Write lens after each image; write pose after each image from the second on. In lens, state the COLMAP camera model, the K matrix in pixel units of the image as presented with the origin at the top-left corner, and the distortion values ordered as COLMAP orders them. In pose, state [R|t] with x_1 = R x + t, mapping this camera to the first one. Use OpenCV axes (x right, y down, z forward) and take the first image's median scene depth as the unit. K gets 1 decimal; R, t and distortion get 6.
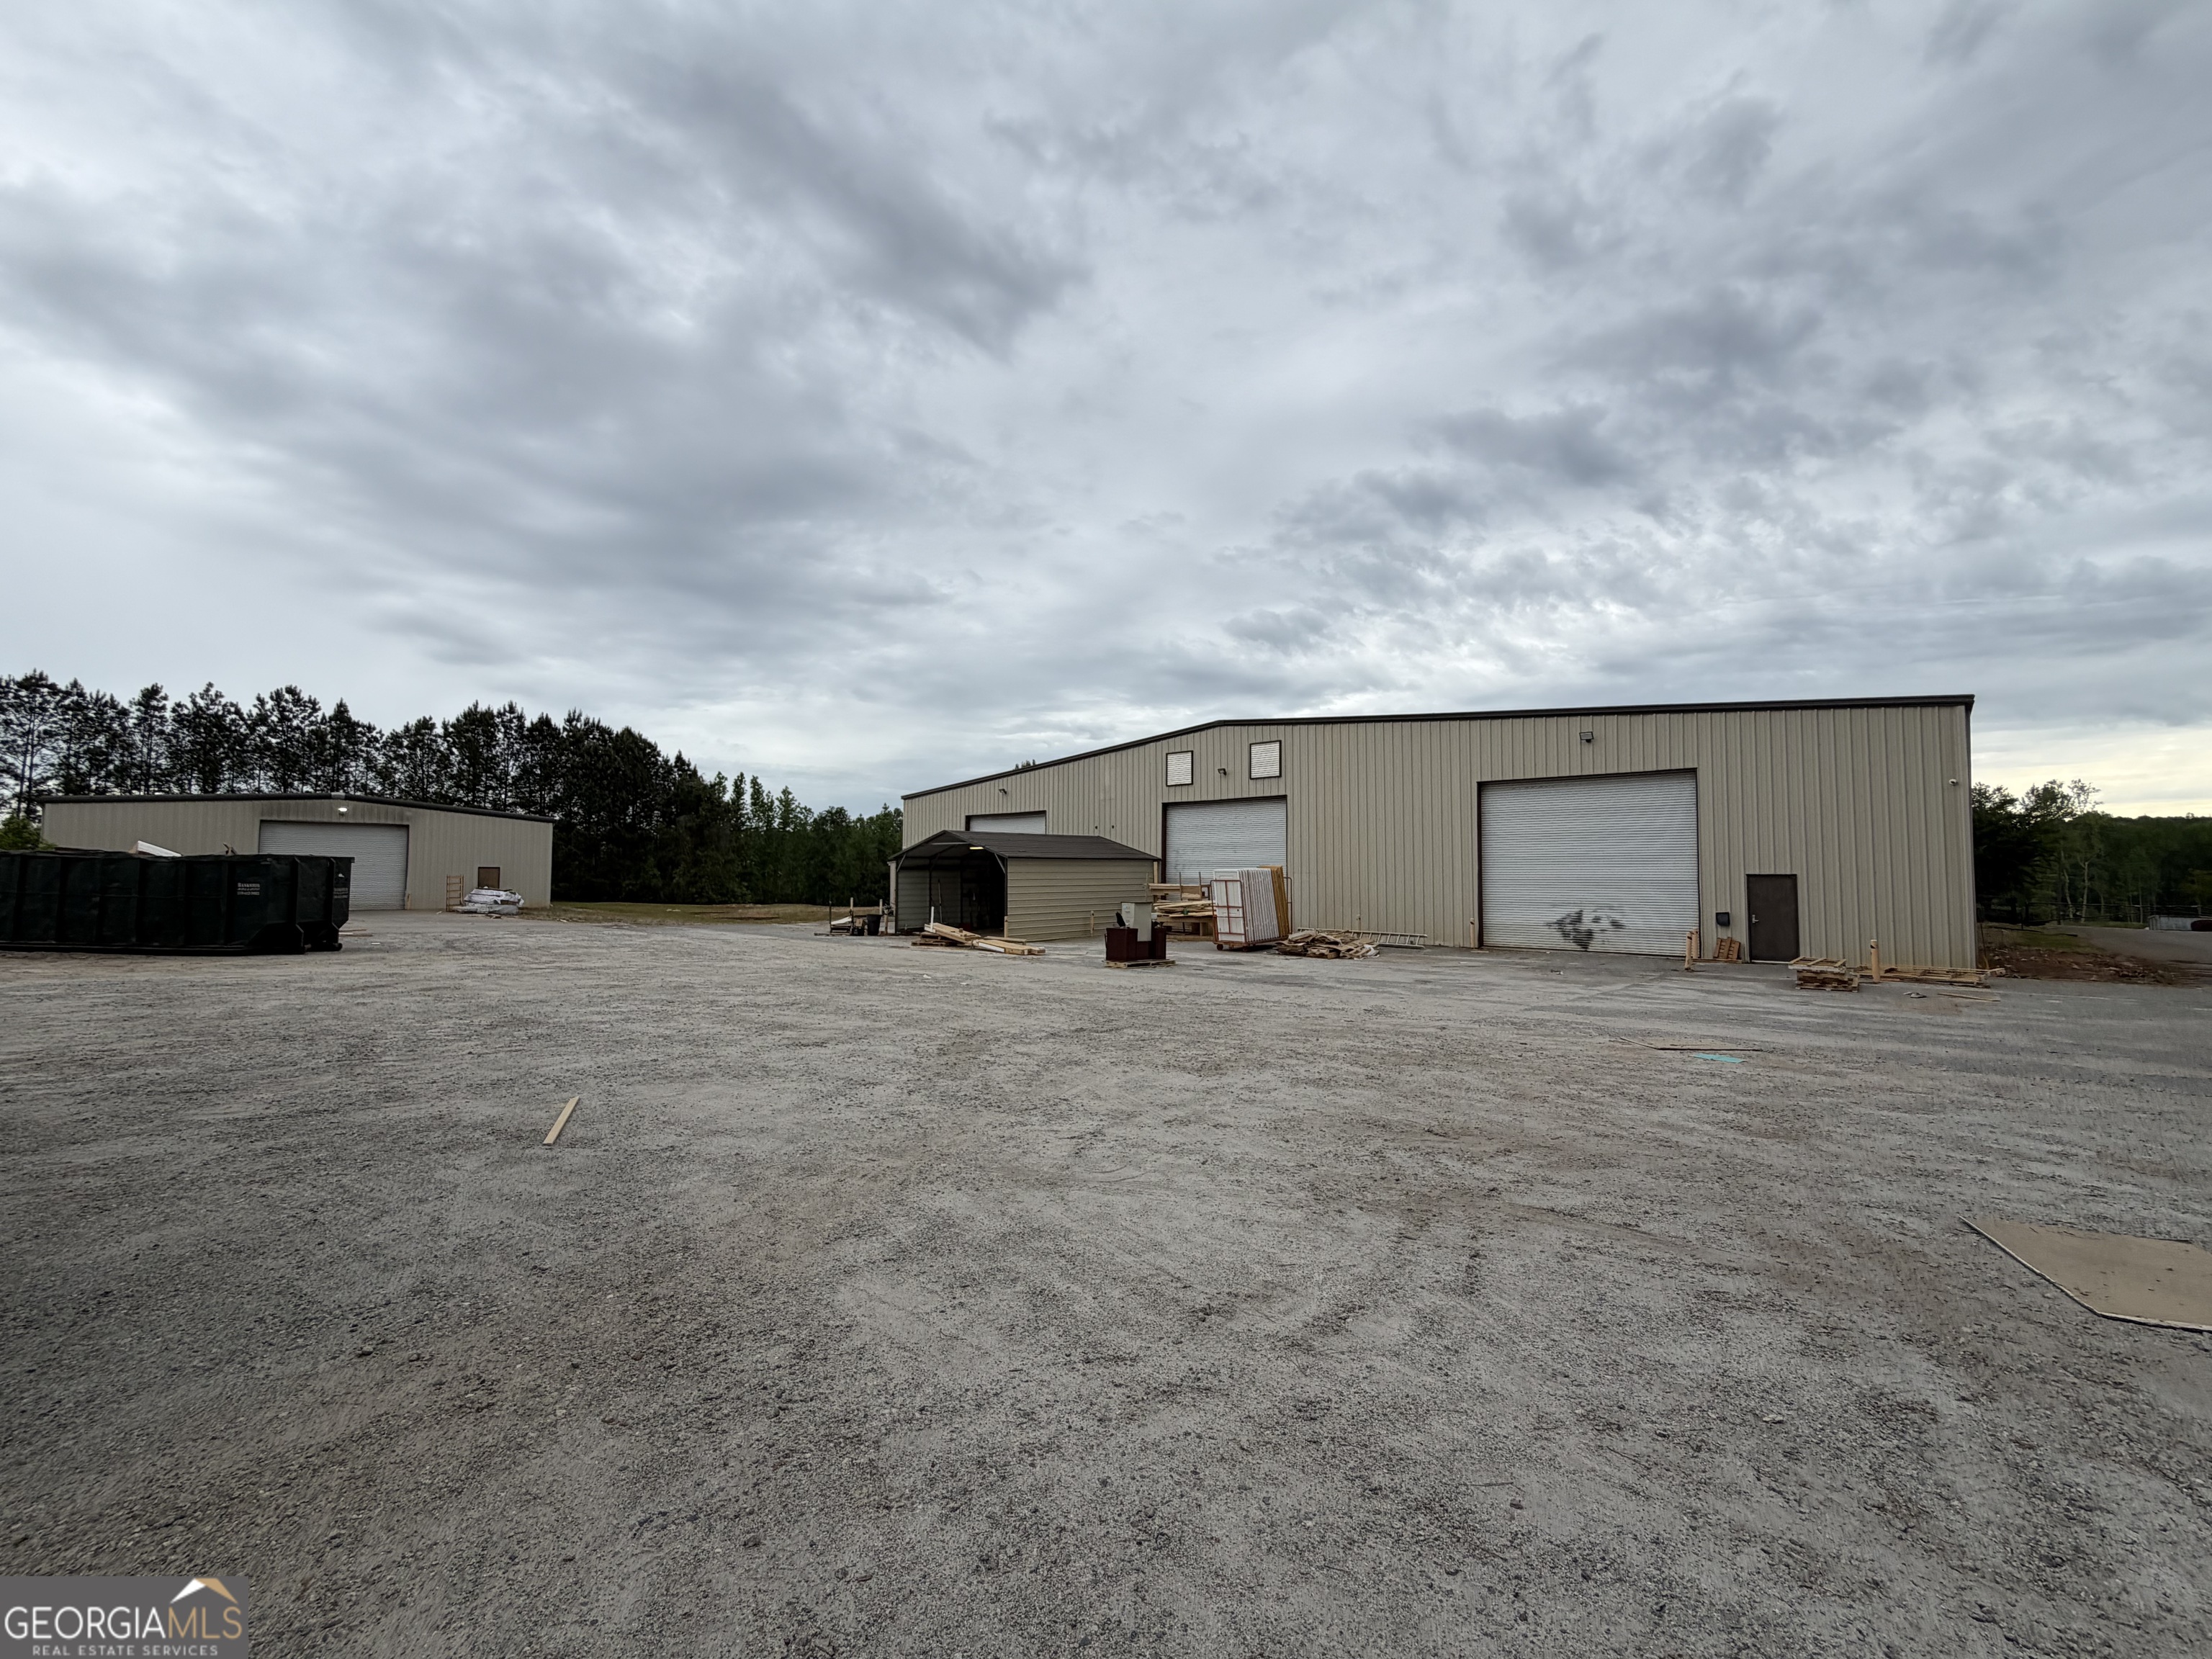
lens RADIAL K [[880.9, 0, 1108.7], [0, 880.9, 826.8], [0, 0, 1]] dist [0.000409, -0.000233]
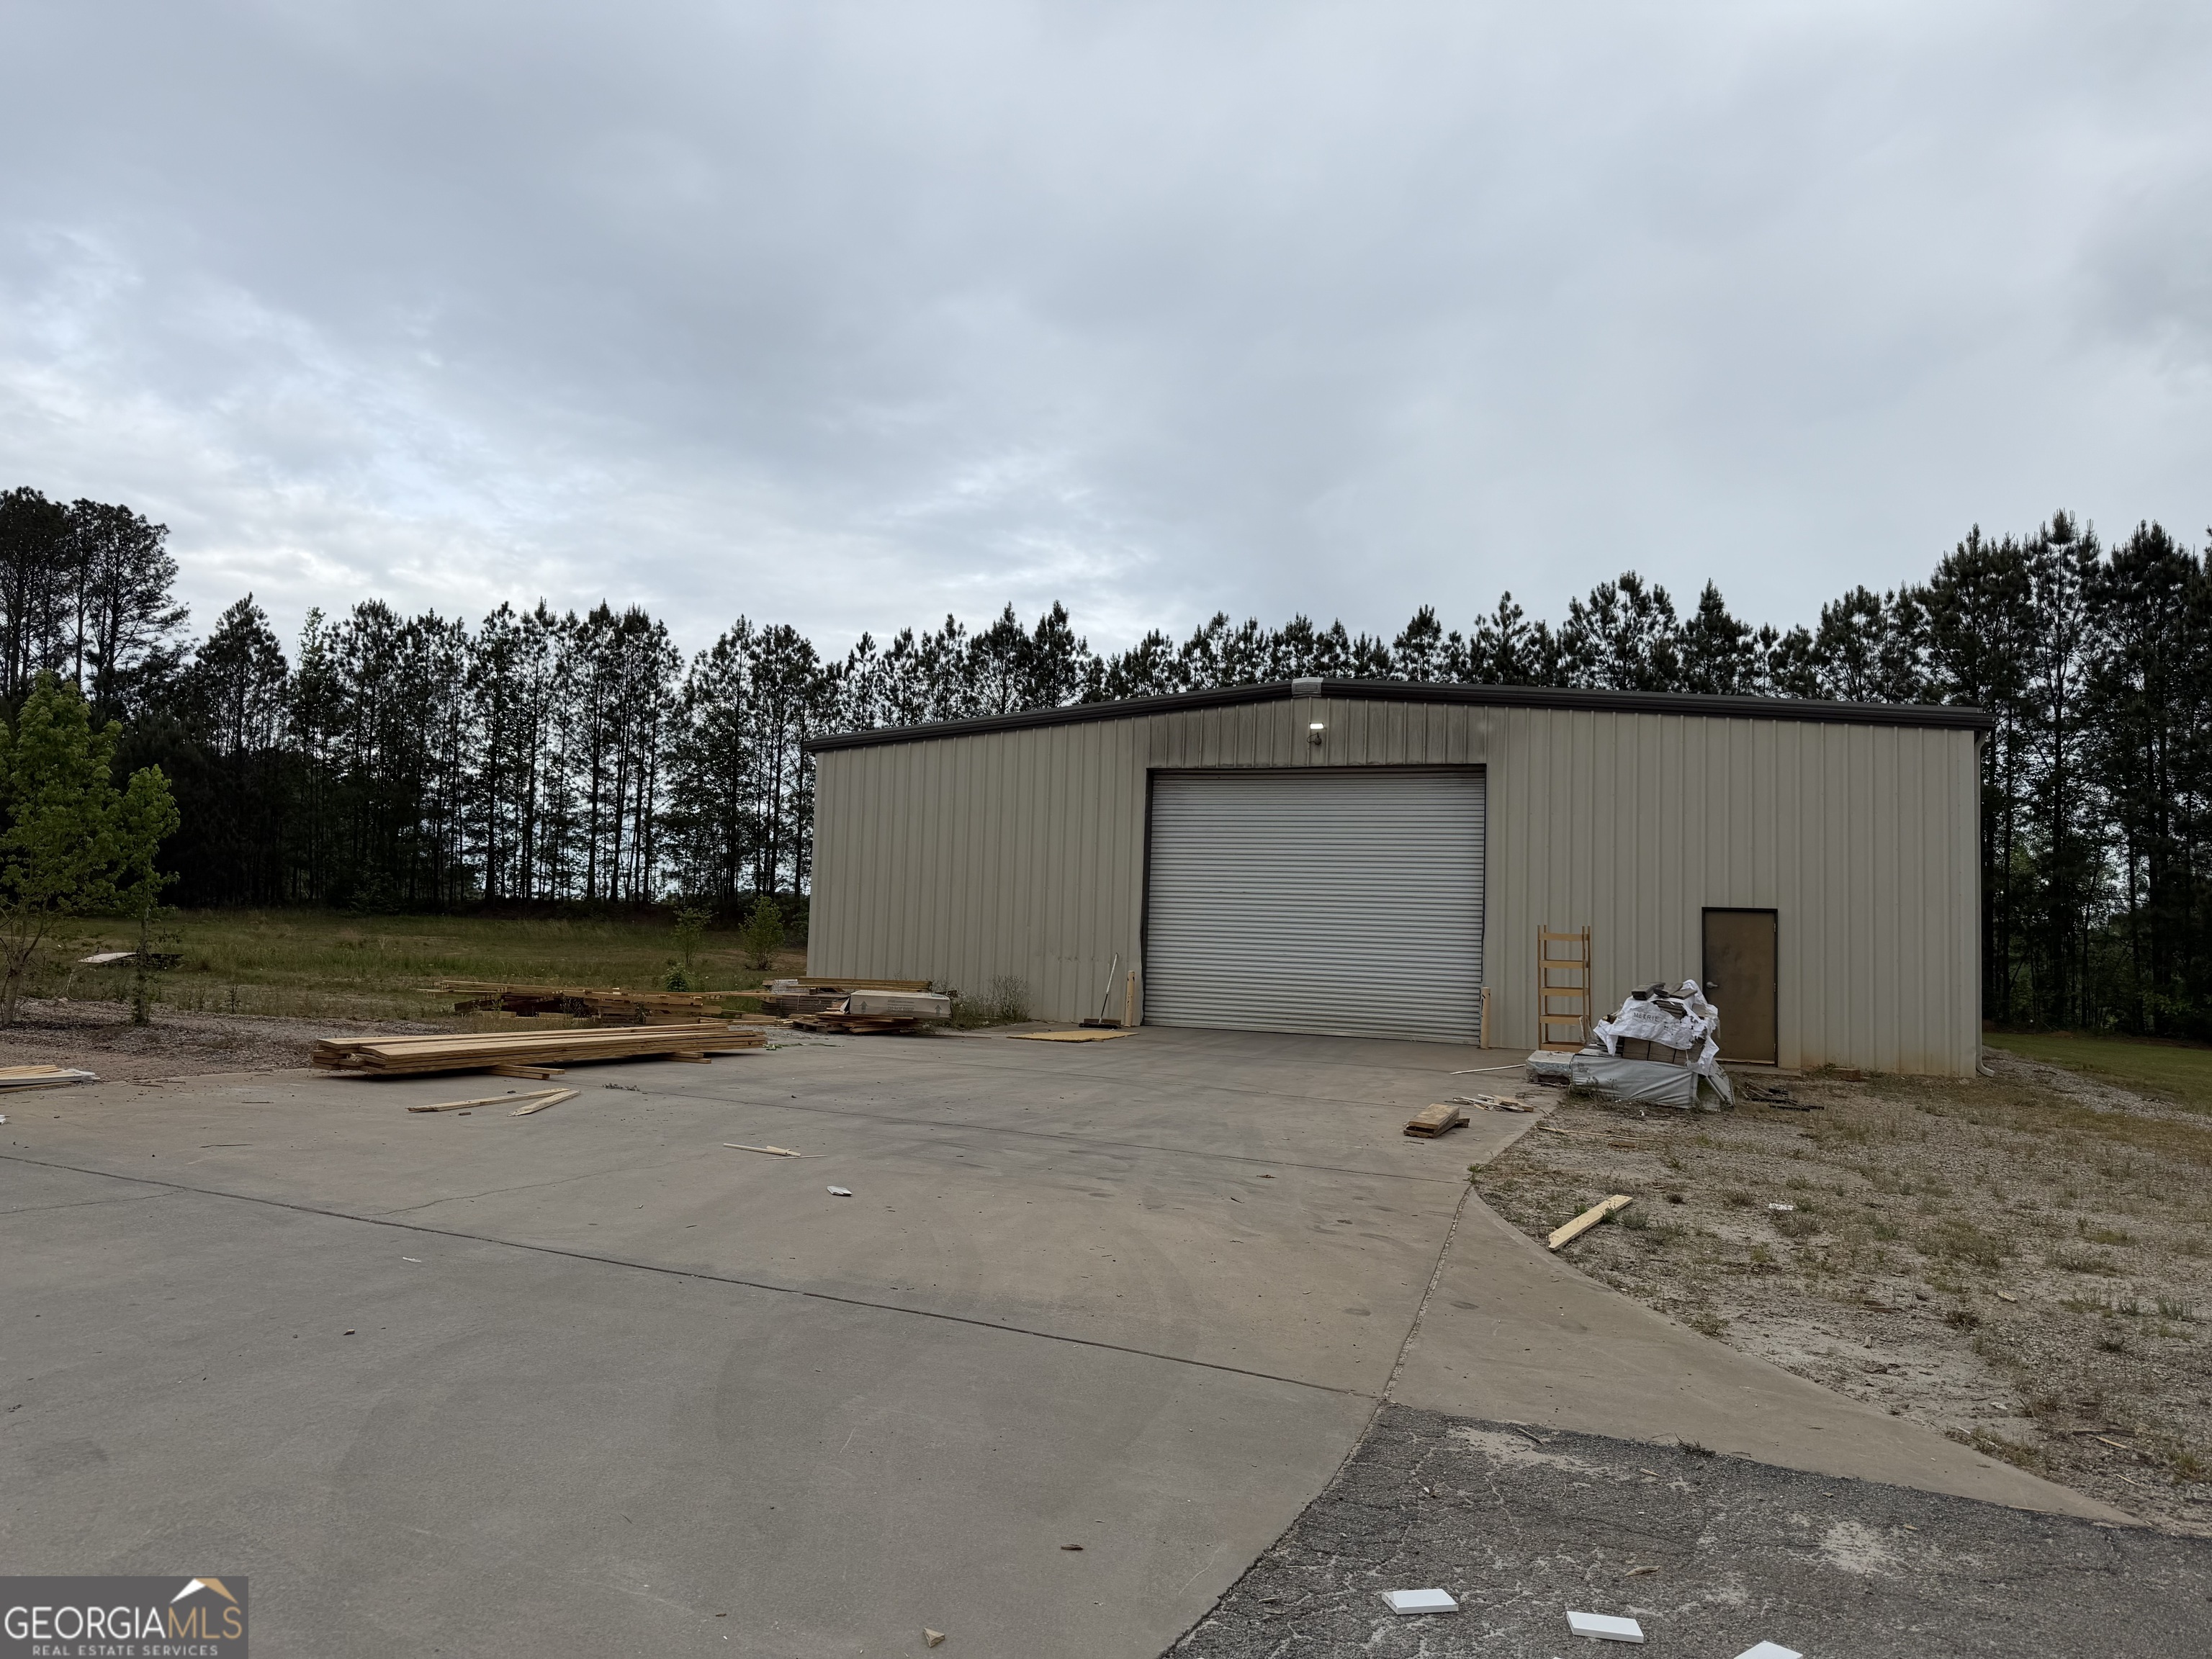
lens RADIAL K [[1542.1, 0, 1106.0], [0, 1542.1, 829.5], [0, 0, 1]] dist [0.101632, -0.144516]
pose [[0.328726, -0.064238, -0.942238, -0.187263], [0.018354, 0.997930, -0.061632, 0.028898], [0.944247, 0.002967, 0.329225, 0.391836]]
